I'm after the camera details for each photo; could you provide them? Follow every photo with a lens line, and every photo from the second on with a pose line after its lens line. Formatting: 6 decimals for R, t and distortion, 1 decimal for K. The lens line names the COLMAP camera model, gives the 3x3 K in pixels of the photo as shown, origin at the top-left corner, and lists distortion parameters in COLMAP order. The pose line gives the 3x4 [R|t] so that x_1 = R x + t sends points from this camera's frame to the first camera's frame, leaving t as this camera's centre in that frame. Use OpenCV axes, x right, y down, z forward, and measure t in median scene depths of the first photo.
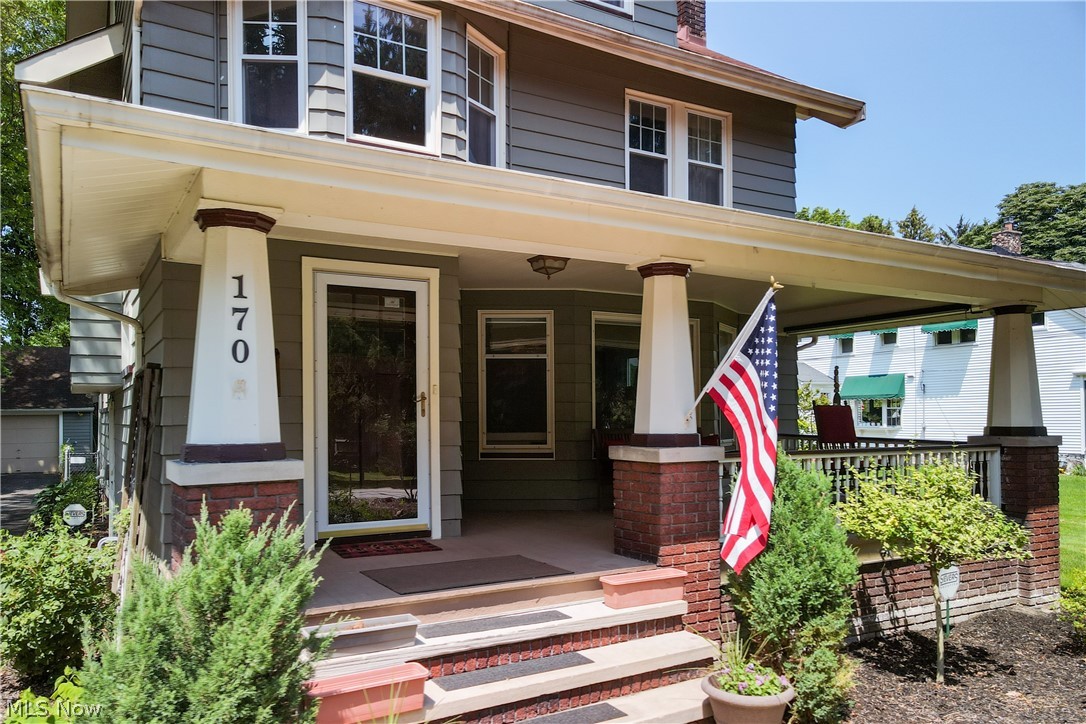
lens RADIAL K [[786.2, 0, 542.9], [0, 786.2, 405.5], [0, 0, 1]] dist [0.028287, 0.002790]
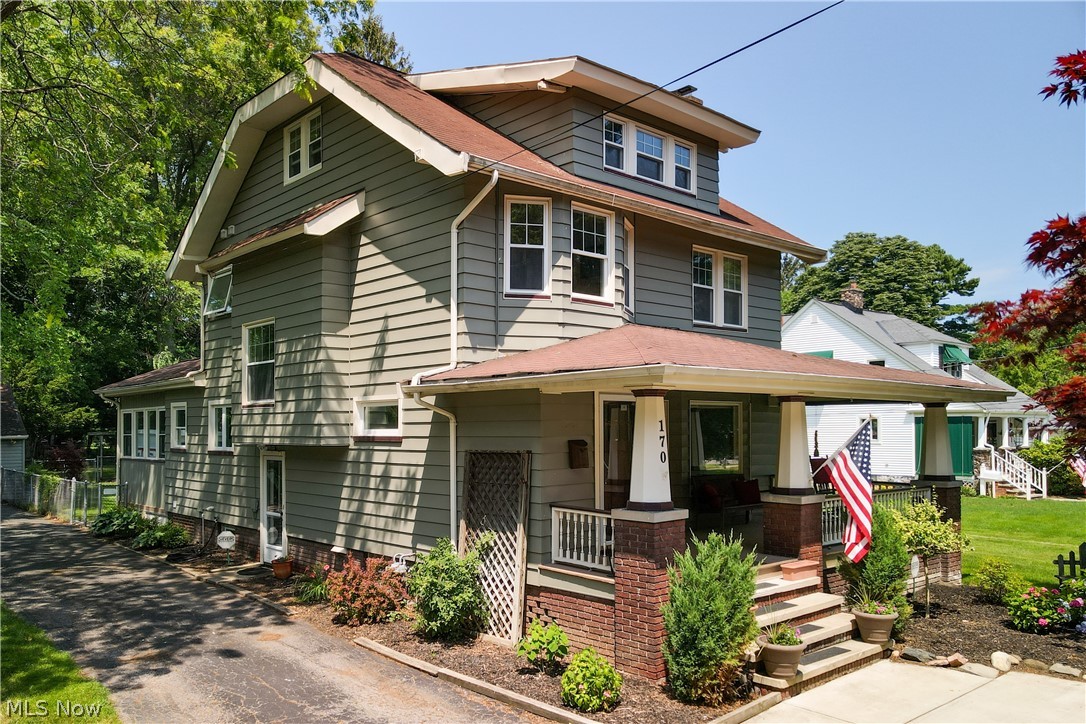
lens RADIAL K [[826.9, 0, 520.0], [0, 826.9, 417.2], [0, 0, 1]] dist [0.035017, 0.003863]
pose [[0.981588, 0.007273, 0.190874, -0.621205], [-0.007192, 0.999974, -0.001115, -0.089335], [-0.190877, -0.000279, 0.981614, -0.569793]]
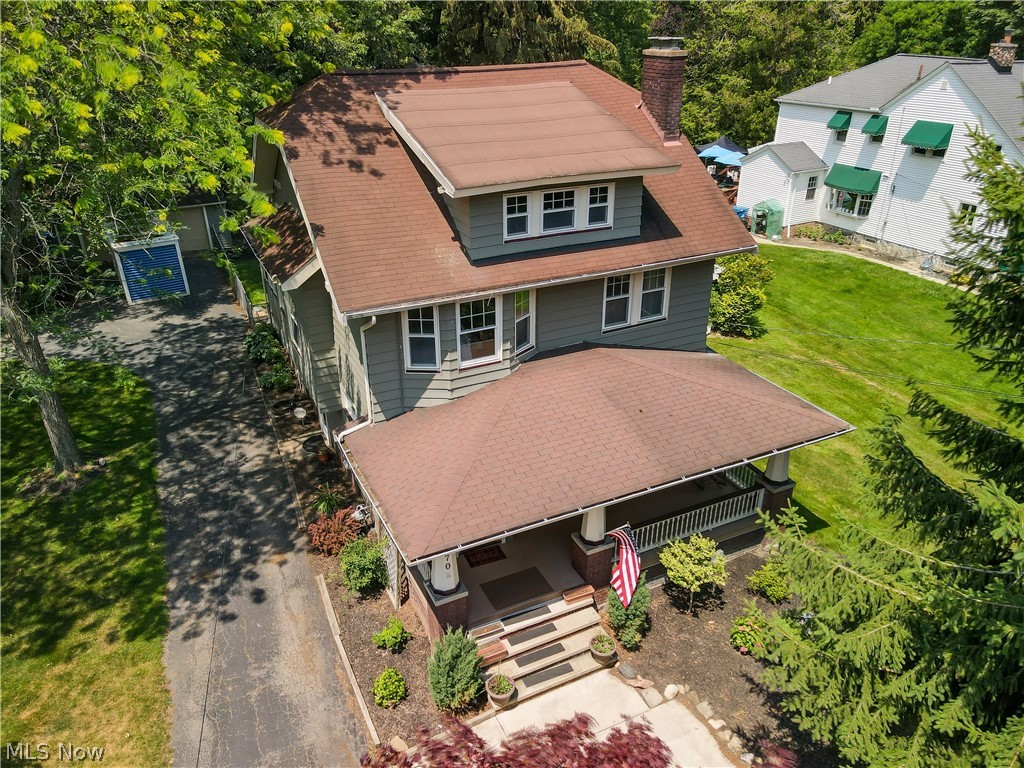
lens RADIAL K [[736.7, 0, 512.0], [0, 736.7, 384.0], [0, 0, 1]] dist [0.046240, 0.000898]
pose [[0.996342, 0.042126, -0.074349, 0.038171], [-0.003377, 0.888782, 0.458318, -1.128307], [0.085387, -0.456391, 0.885673, -0.699297]]
